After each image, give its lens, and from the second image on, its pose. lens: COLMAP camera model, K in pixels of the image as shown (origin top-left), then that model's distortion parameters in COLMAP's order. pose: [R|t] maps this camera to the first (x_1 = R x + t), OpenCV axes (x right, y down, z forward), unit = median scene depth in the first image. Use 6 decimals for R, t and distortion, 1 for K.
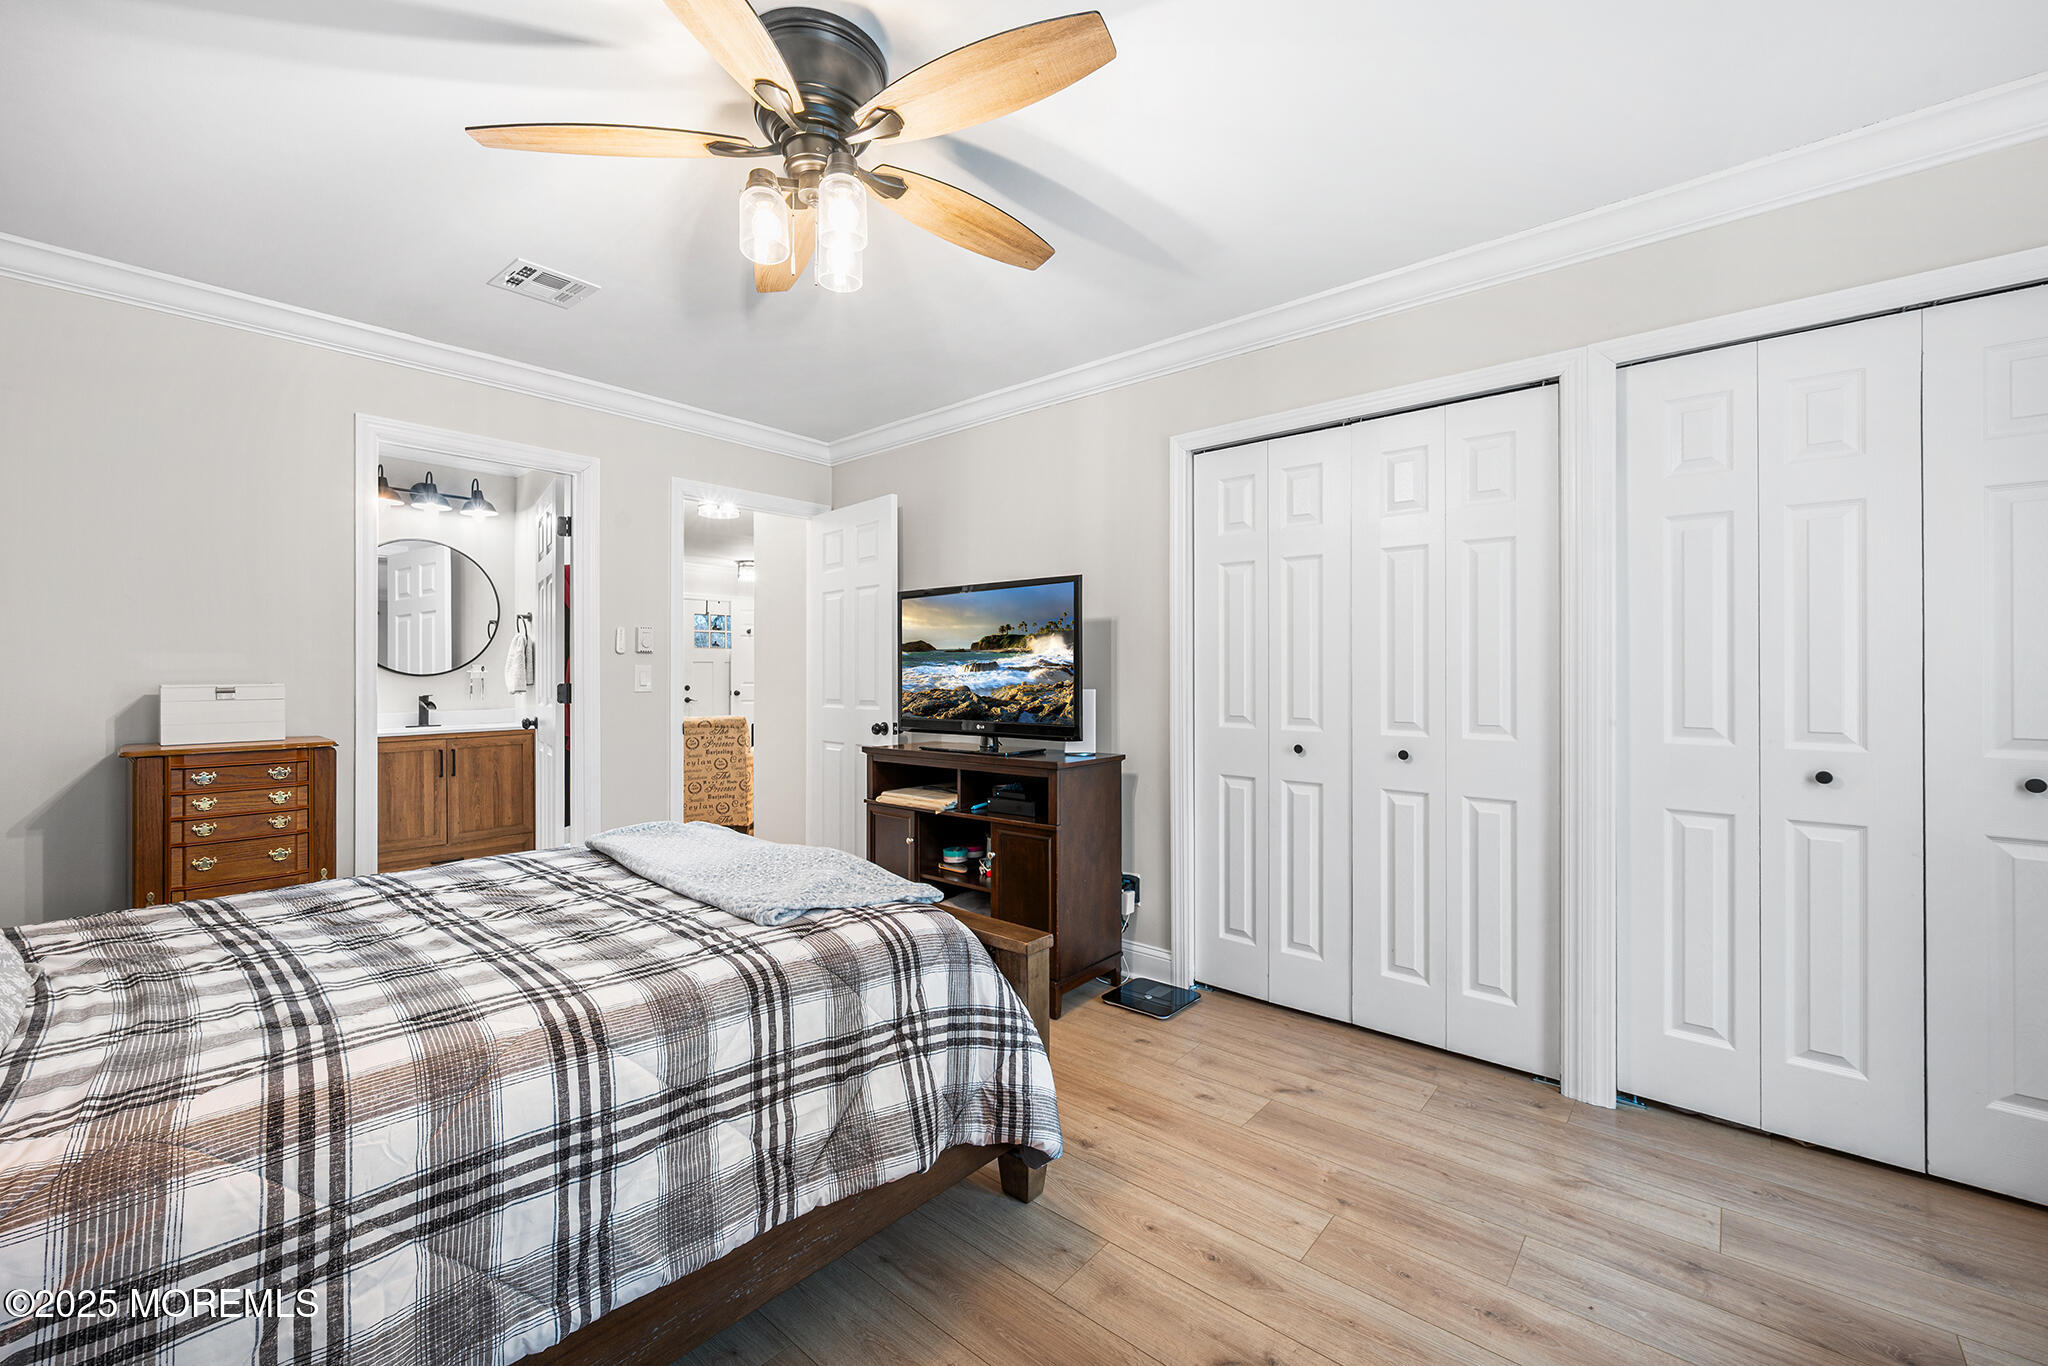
lens RADIAL K [[827.0, 0, 1009.9], [0, 827.0, 670.7], [0, 0, 1]] dist [0.006719, -0.000904]
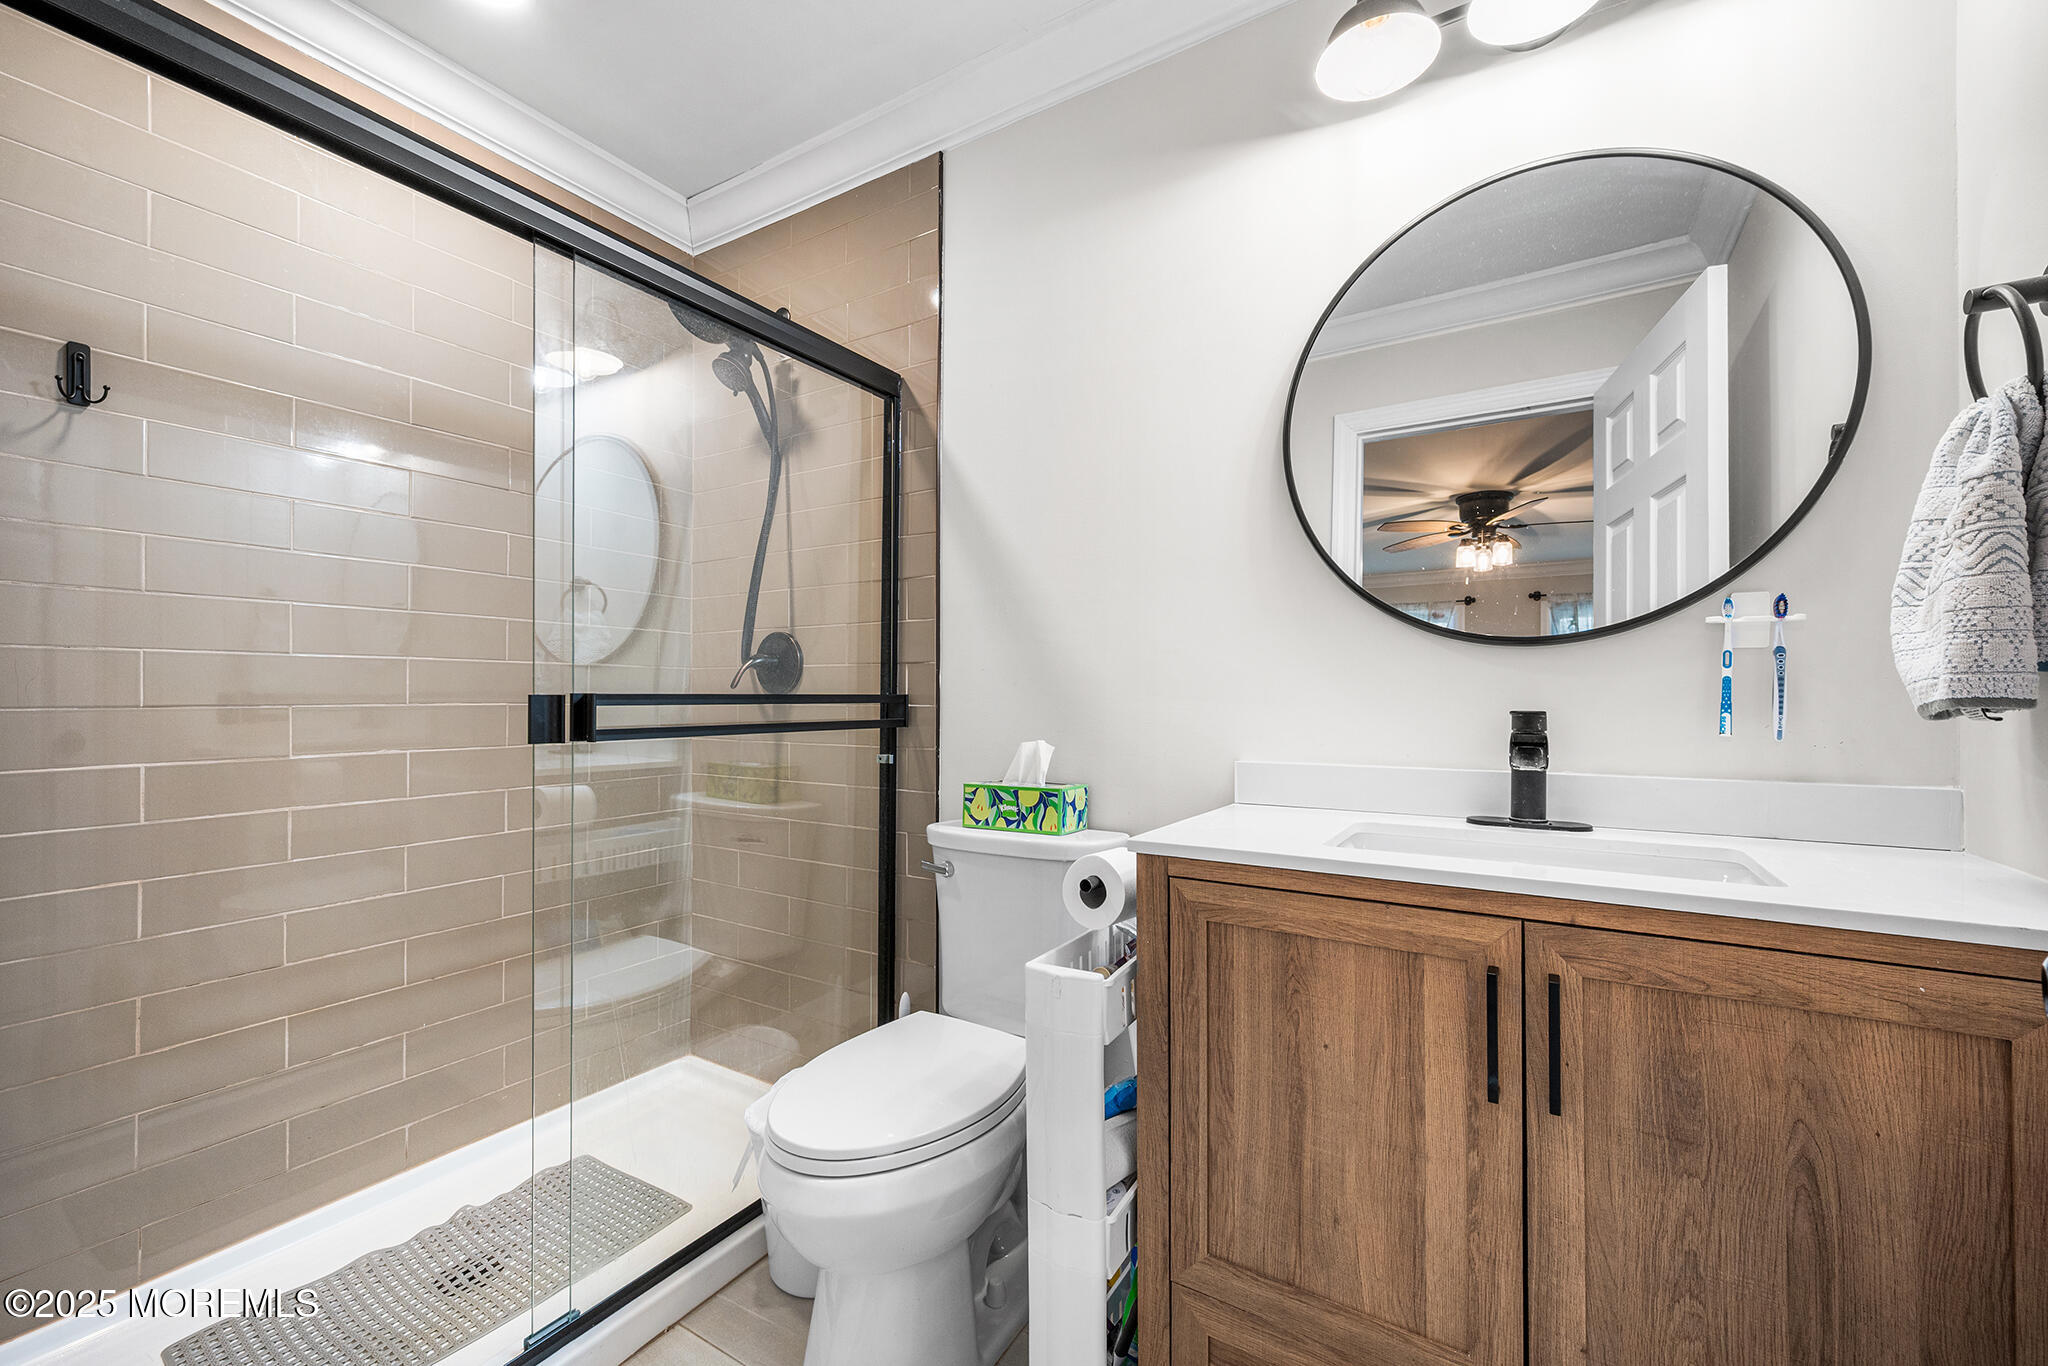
lens RADIAL K [[827.0, 0, 1027.8], [0, 827.0, 692.6], [0, 0, 1]] dist [0.006719, -0.000904]
pose [[0.164145, 0.002448, -0.986433, -0.812661], [-0.002027, 0.999996, 0.002144, 0.039478], [0.986434, 0.001647, 0.164149, 1.389116]]
